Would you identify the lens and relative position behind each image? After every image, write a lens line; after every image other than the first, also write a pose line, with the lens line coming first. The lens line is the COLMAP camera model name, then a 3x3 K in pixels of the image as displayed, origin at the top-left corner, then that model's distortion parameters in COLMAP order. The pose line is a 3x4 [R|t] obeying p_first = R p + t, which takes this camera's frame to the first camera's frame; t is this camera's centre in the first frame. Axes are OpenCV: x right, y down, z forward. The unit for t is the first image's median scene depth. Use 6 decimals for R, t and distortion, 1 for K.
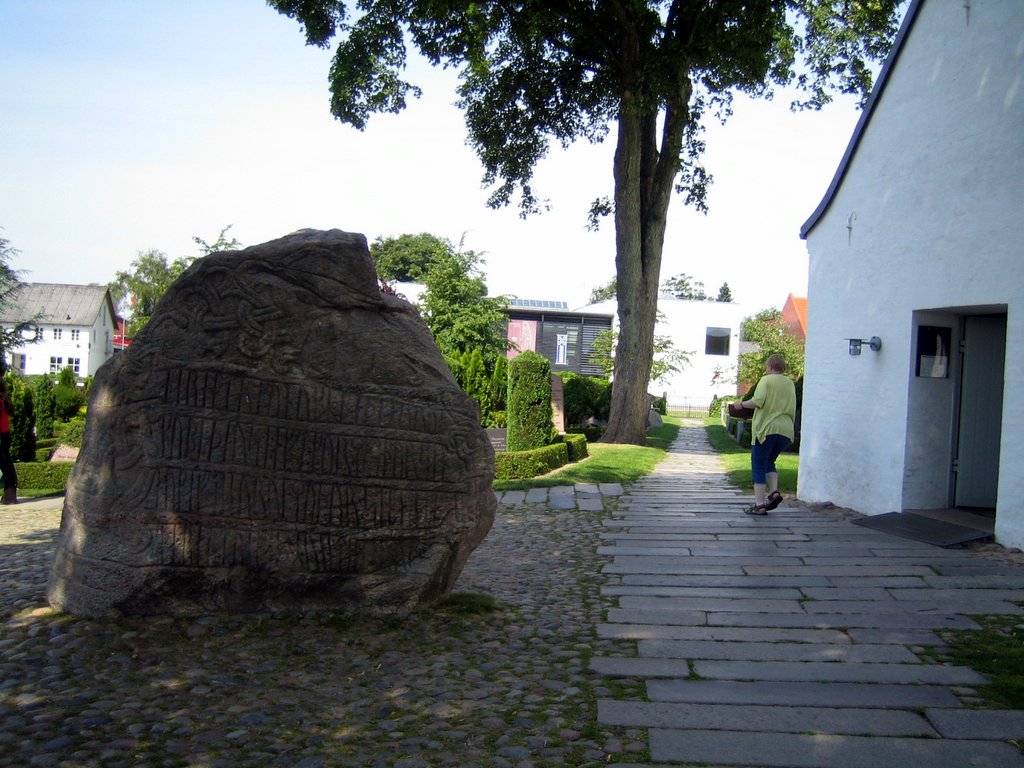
lens RADIAL K [[1244.4, 0, 512.0], [0, 1244.4, 384.0], [0, 0, 1]] dist [-0.006794, 0.302994]
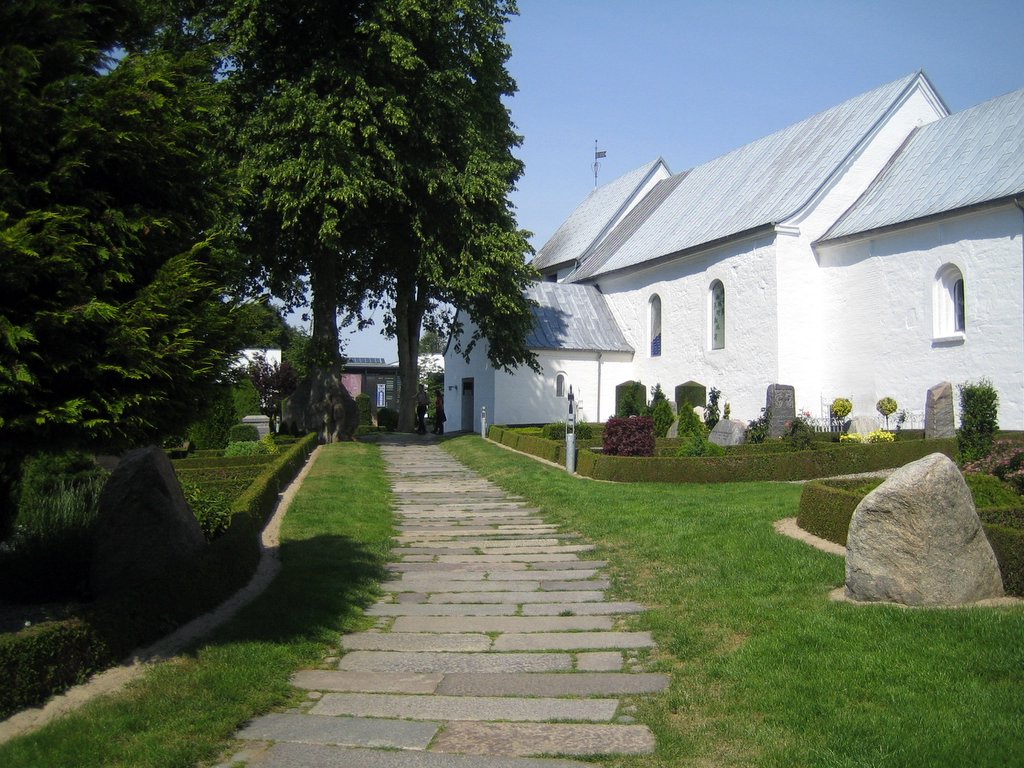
lens RADIAL K [[1244.4, 0, 512.0], [0, 1244.4, 384.0], [0, 0, 1]] dist [-0.006794, 0.302994]
pose [[0.989859, -0.003220, 0.142015, -0.035131], [0.008694, 0.999242, -0.037944, 0.045550], [-0.141786, 0.038793, 0.989137, -1.214751]]
